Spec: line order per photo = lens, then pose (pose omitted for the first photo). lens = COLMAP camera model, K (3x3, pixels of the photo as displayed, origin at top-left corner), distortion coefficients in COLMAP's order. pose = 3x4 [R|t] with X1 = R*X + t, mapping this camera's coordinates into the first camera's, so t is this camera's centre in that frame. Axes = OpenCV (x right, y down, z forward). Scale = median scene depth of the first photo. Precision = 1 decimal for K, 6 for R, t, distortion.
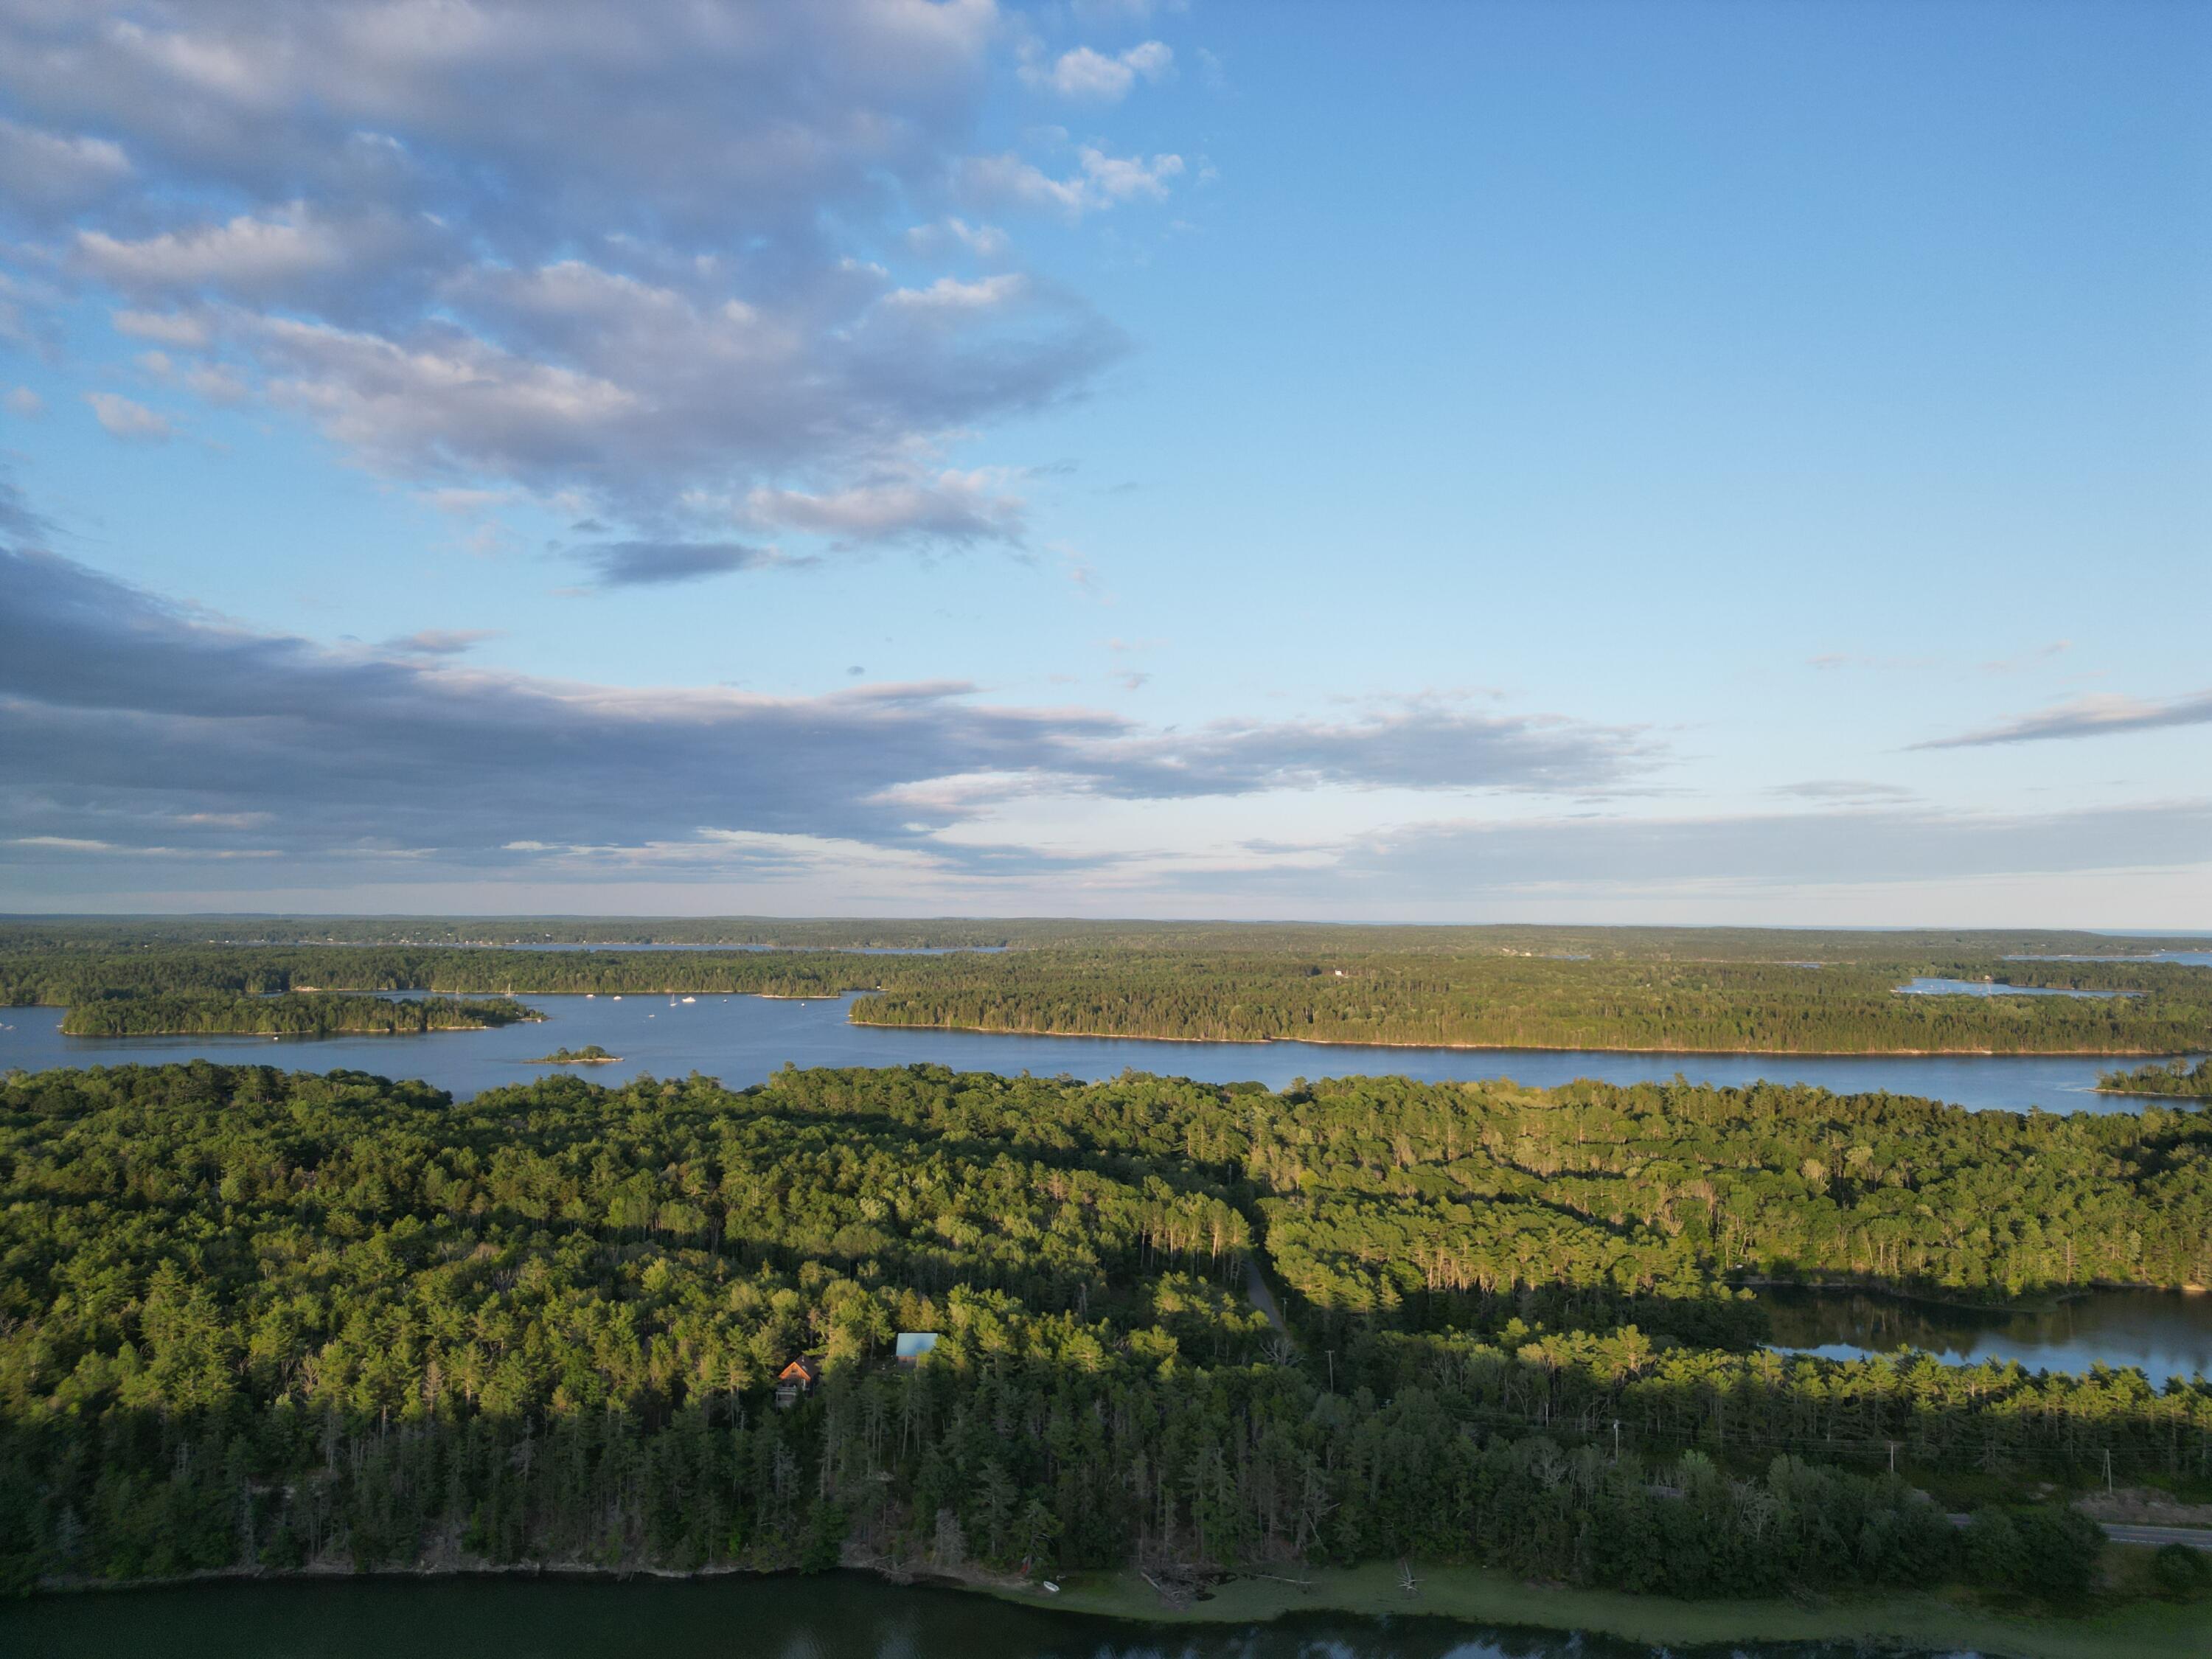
lens RADIAL K [[1552.3, 0, 1130.5], [0, 1552.3, 831.9], [0, 0, 1]] dist [0.019258, -0.003366]
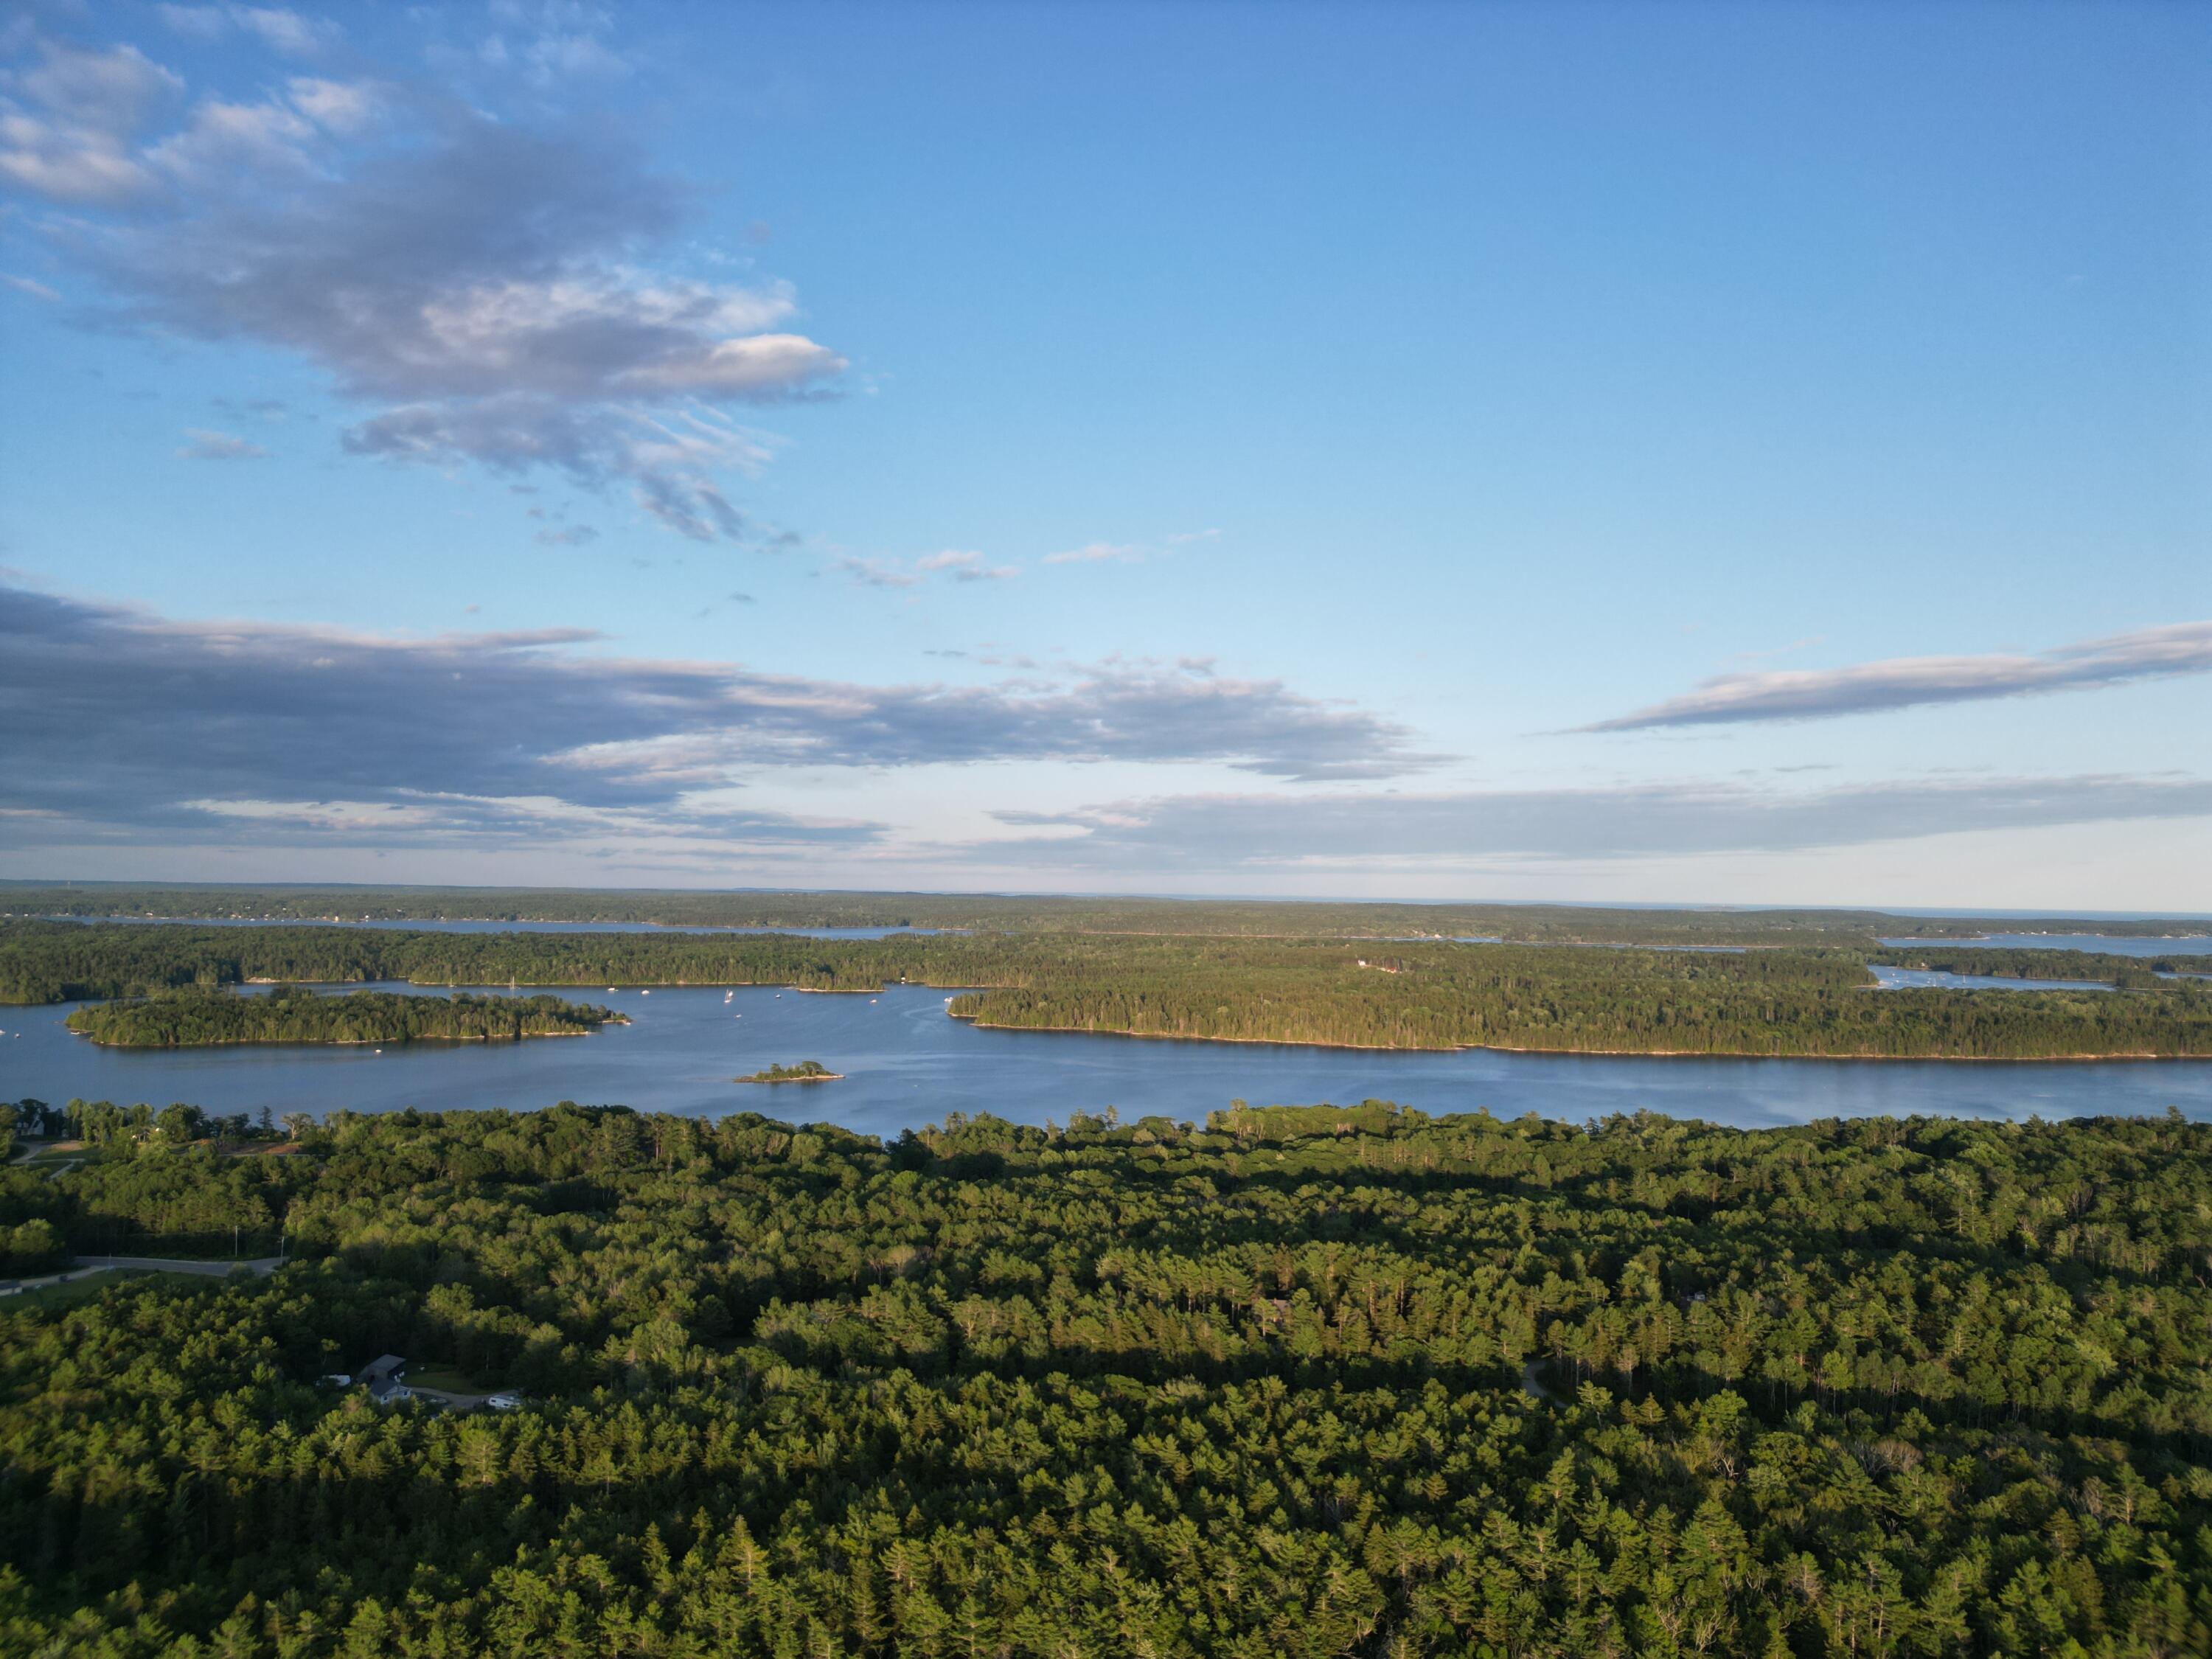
lens RADIAL K [[1552.3, 0, 1157.3], [0, 1552.3, 842.0], [0, 0, 1]] dist [0.019258, -0.003366]
pose [[0.991485, 0.012178, 0.129648, -0.205270], [-0.015191, 0.999636, 0.022277, -0.010936], [-0.129330, -0.024057, 0.991310, 0.062756]]
